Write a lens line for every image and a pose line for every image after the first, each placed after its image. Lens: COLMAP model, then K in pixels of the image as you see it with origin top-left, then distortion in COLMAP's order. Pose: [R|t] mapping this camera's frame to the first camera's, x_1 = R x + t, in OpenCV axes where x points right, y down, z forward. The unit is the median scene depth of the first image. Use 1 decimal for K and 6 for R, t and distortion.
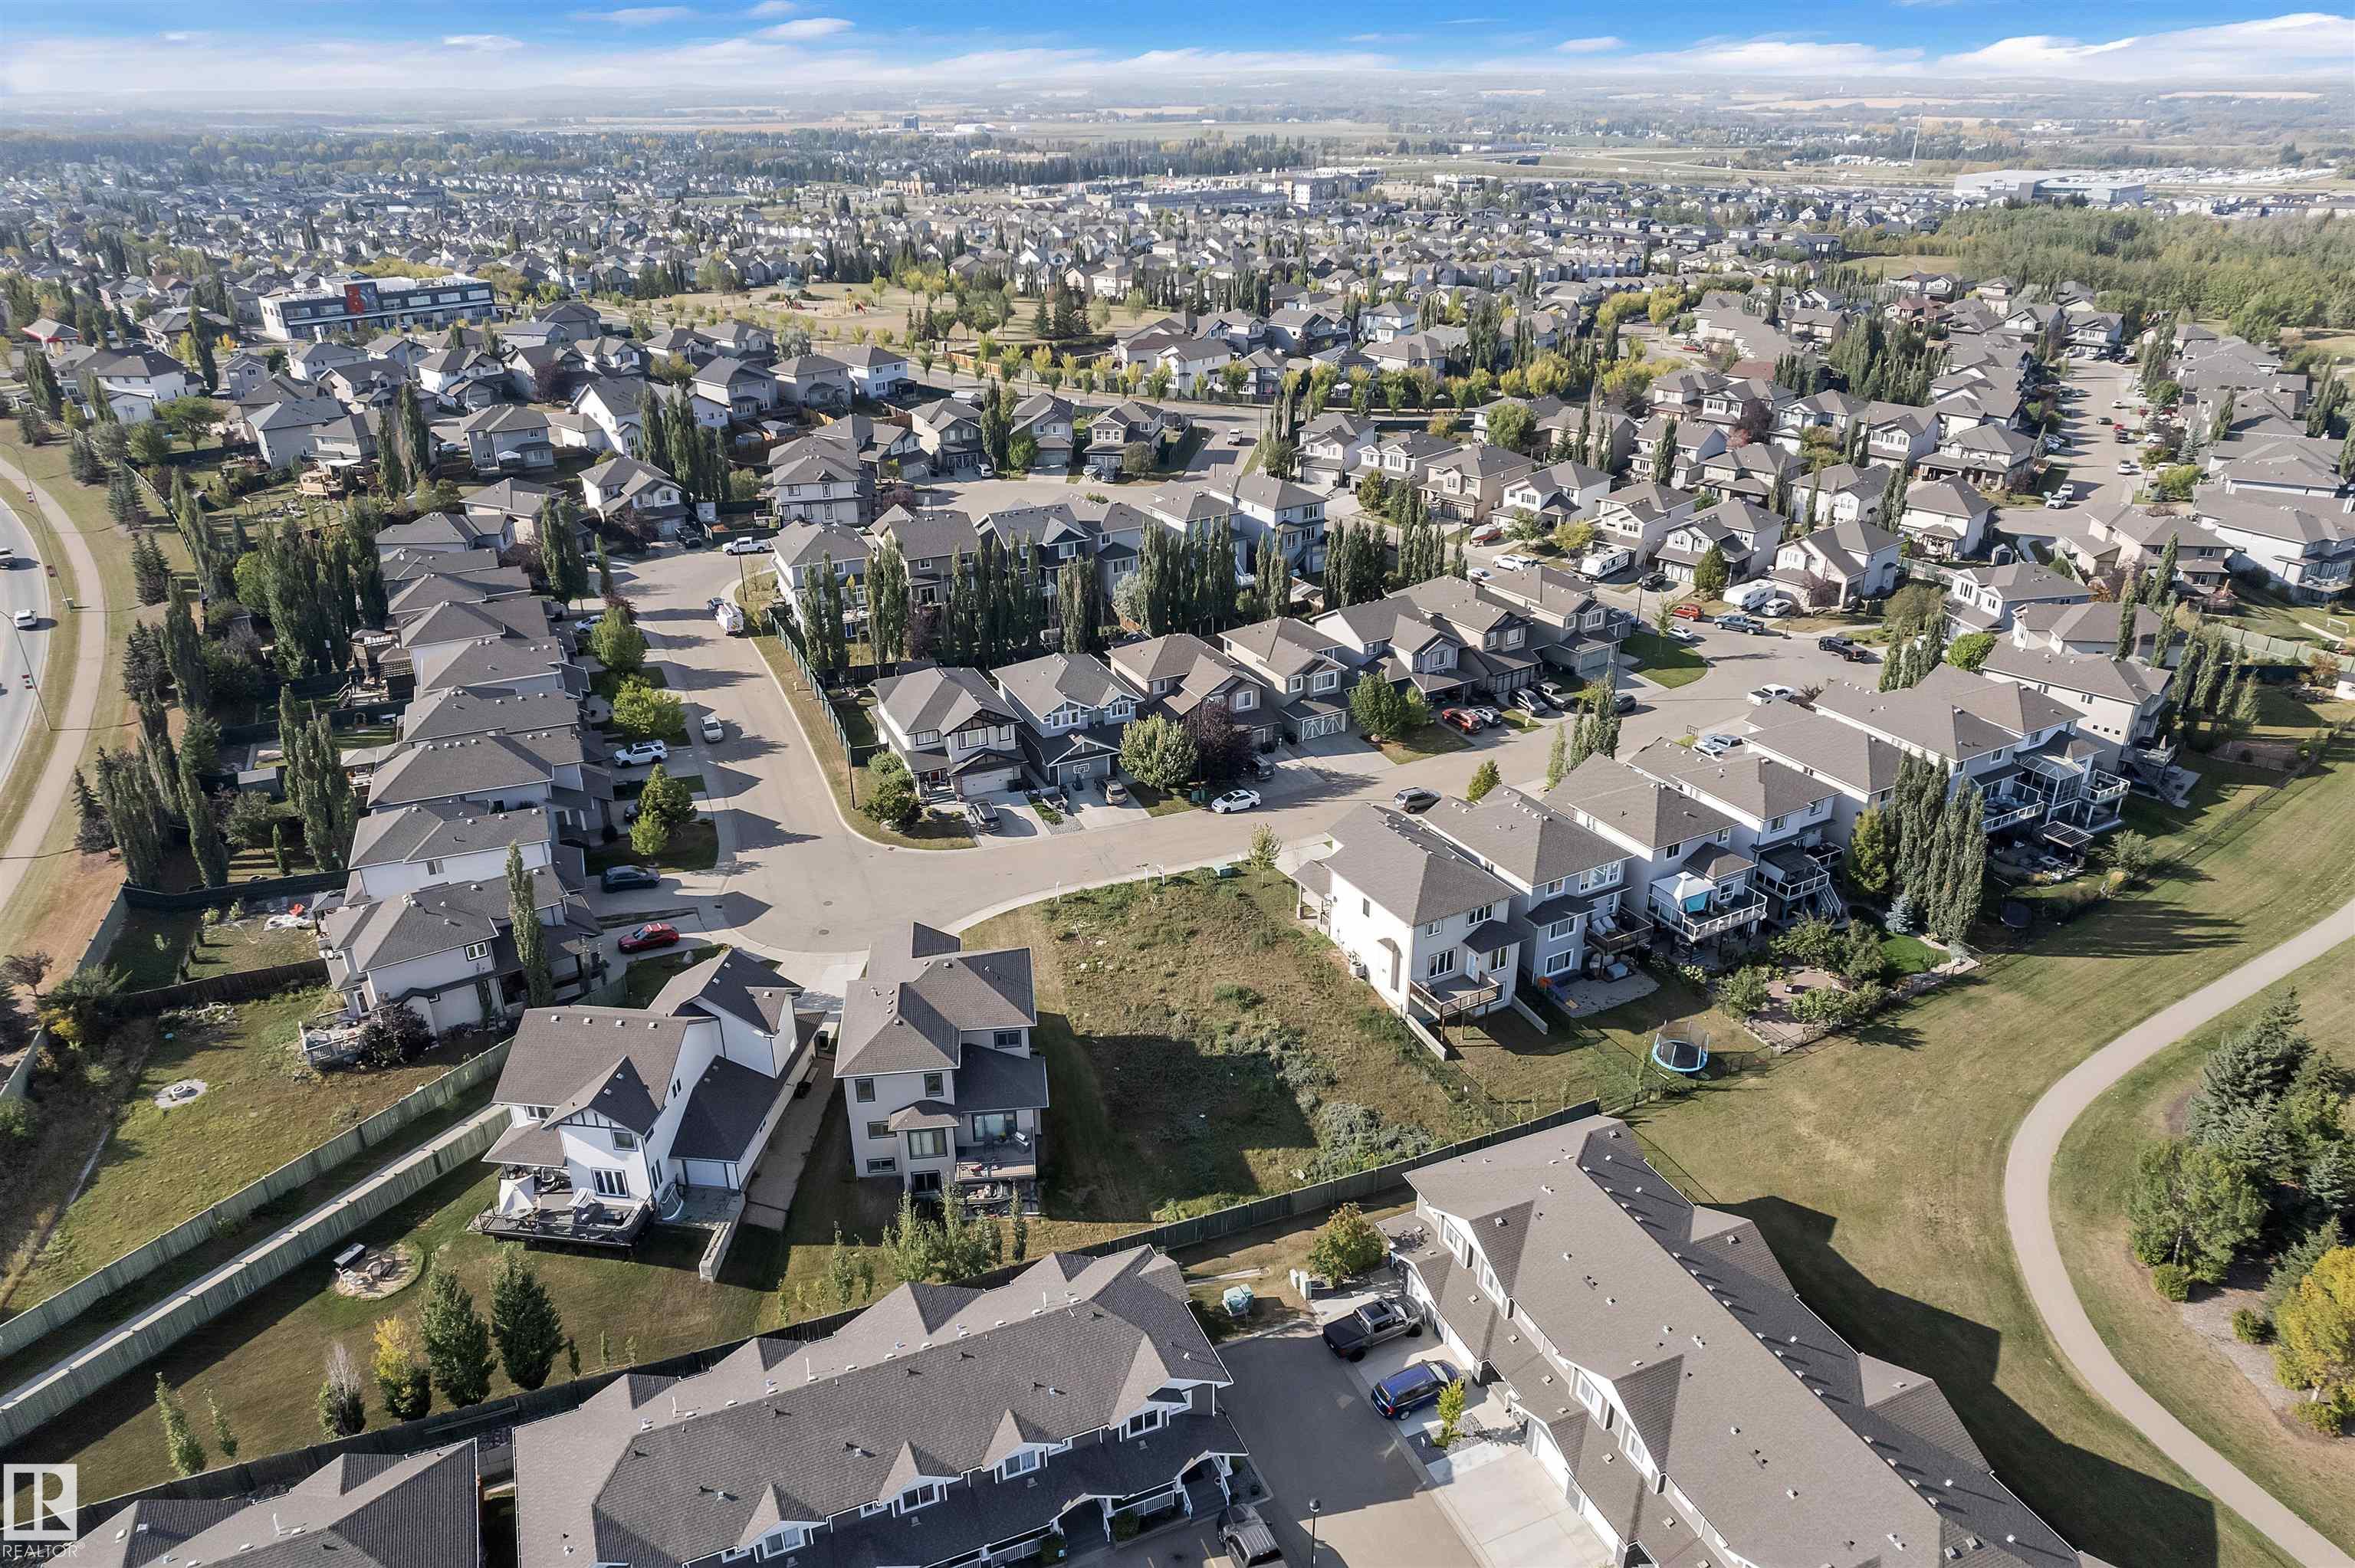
lens RADIAL K [[1508.8, 0, 1177.5], [0, 1508.8, 784.0], [0, 0, 1]] dist [-0.066692, 0.051261]
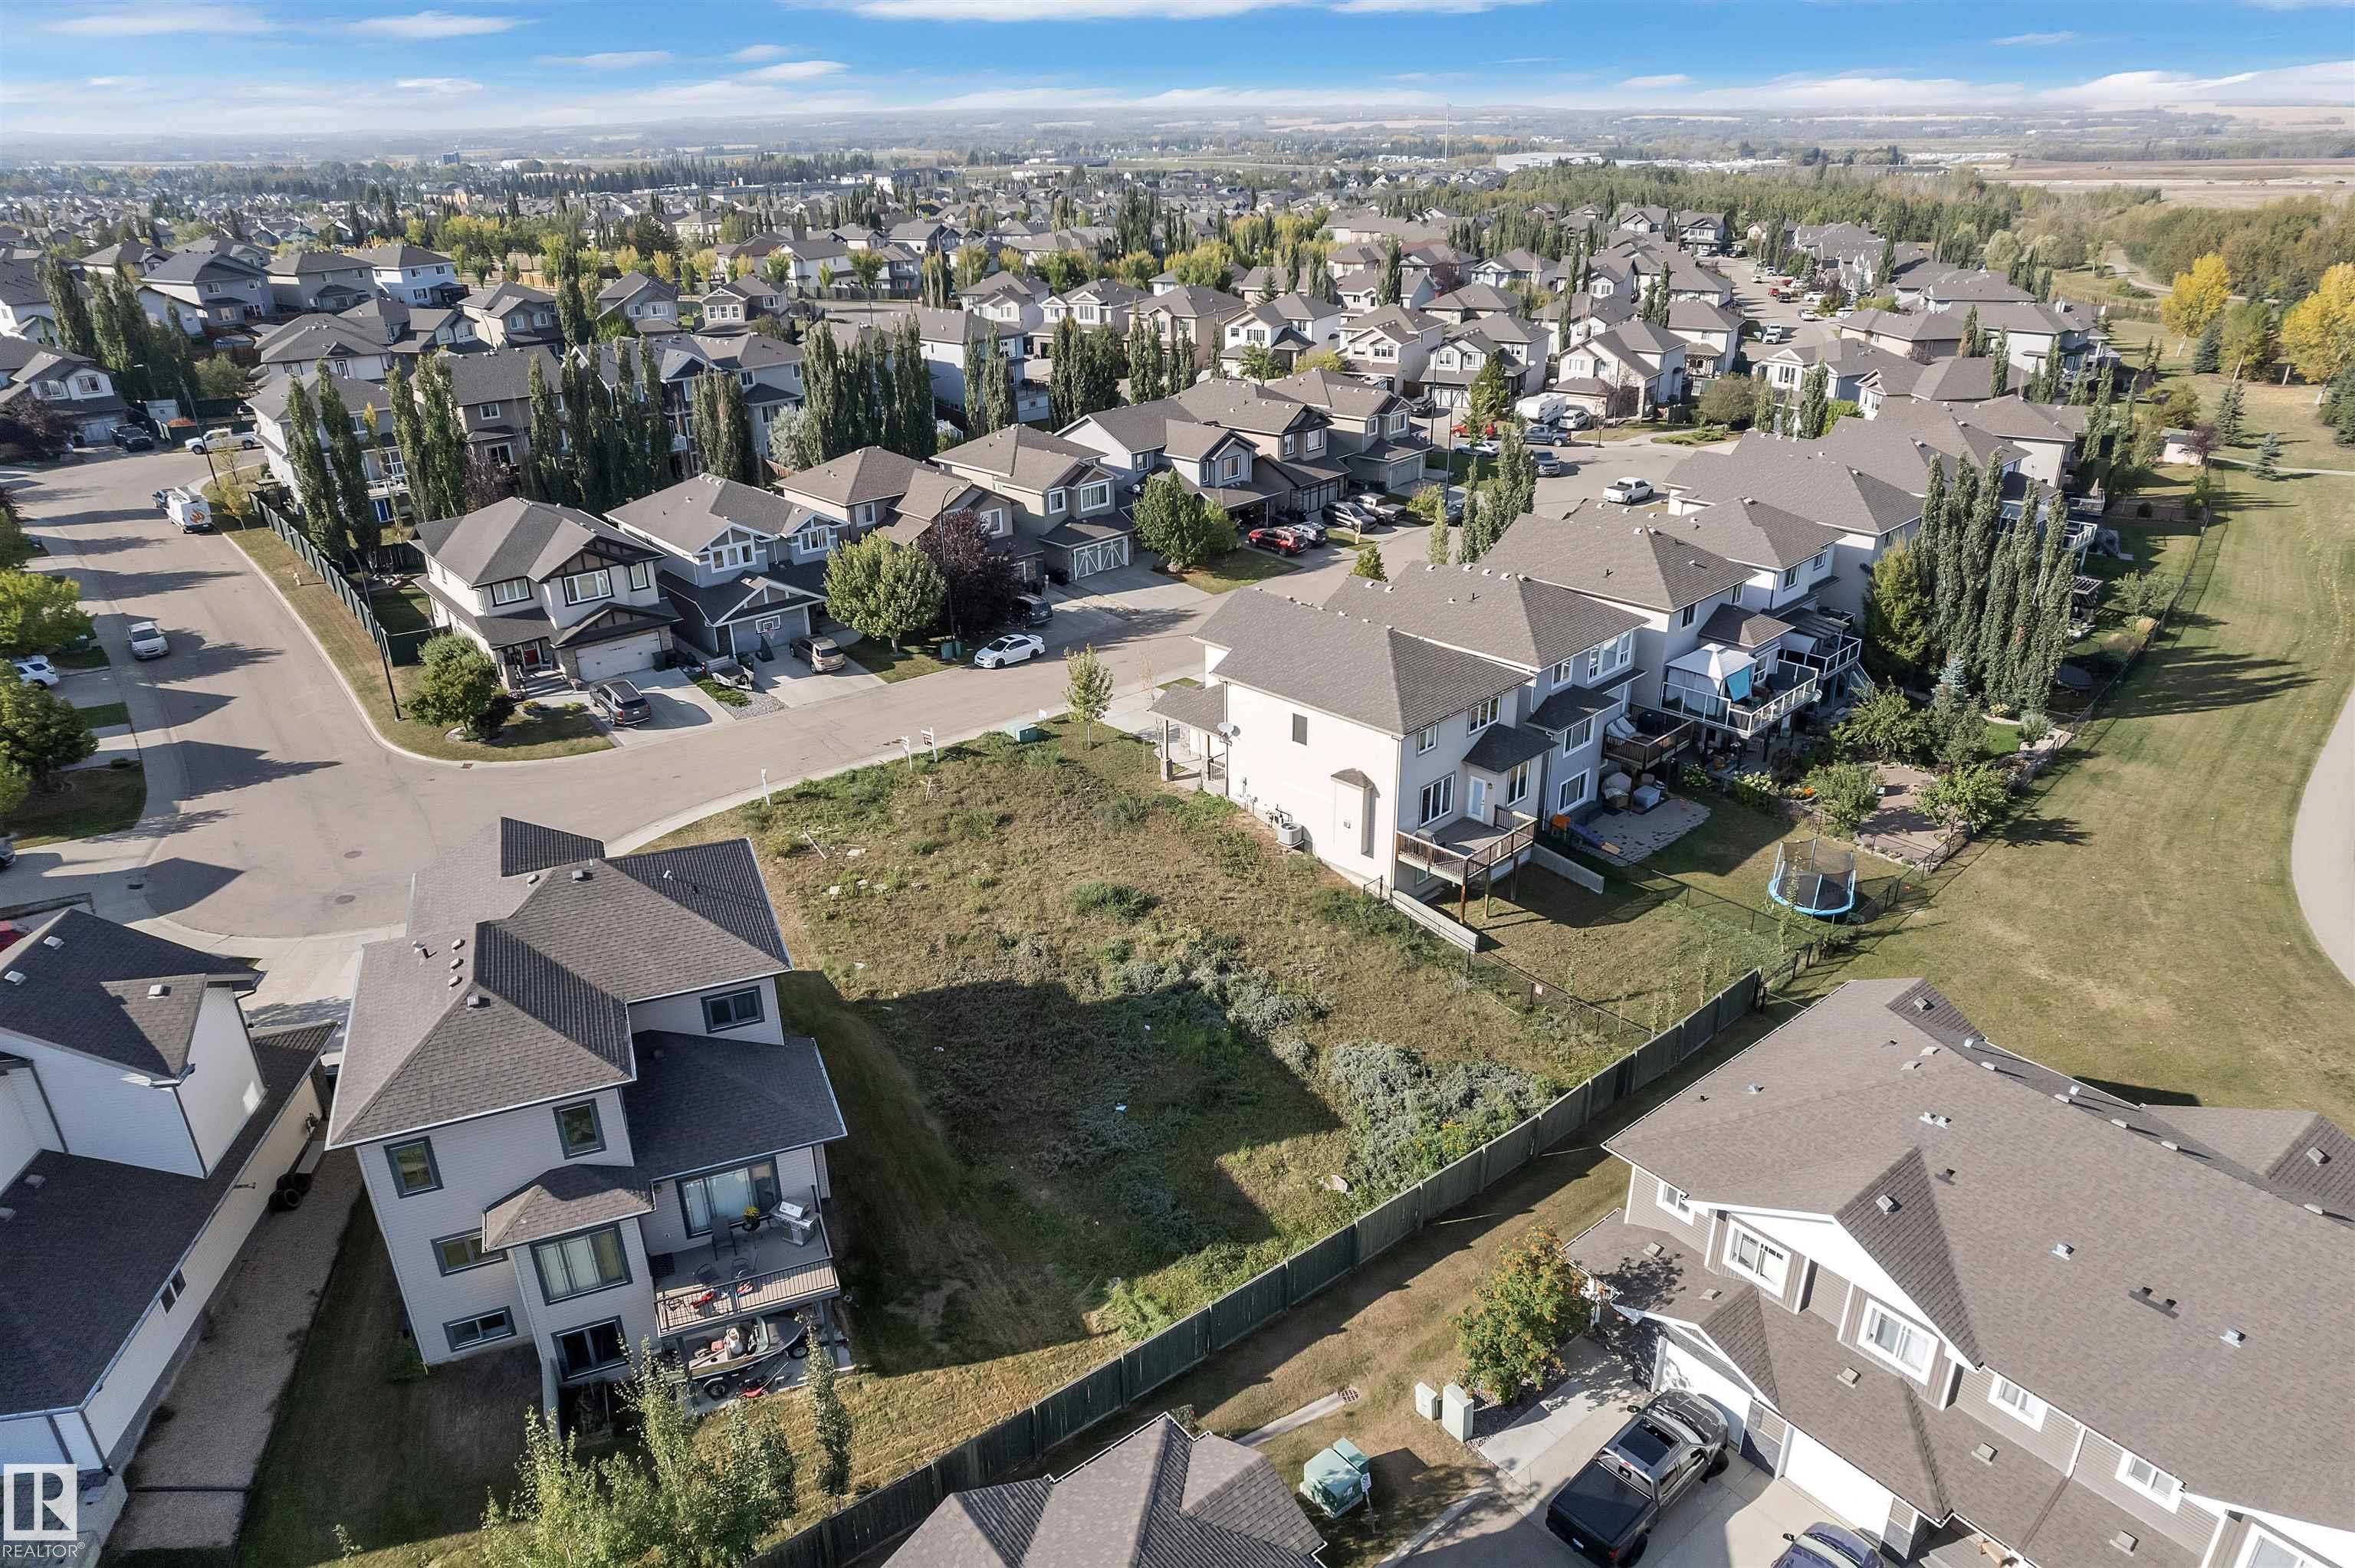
lens RADIAL K [[1508.8, 0, 1177.5], [0, 1508.8, 784.0], [0, 0, 1]] dist [-0.066692, 0.051261]
pose [[0.965530, -0.119076, 0.231459, -0.054937], [0.119970, 0.992724, 0.010263, 0.077789], [-0.230997, 0.017859, 0.972791, 0.356386]]
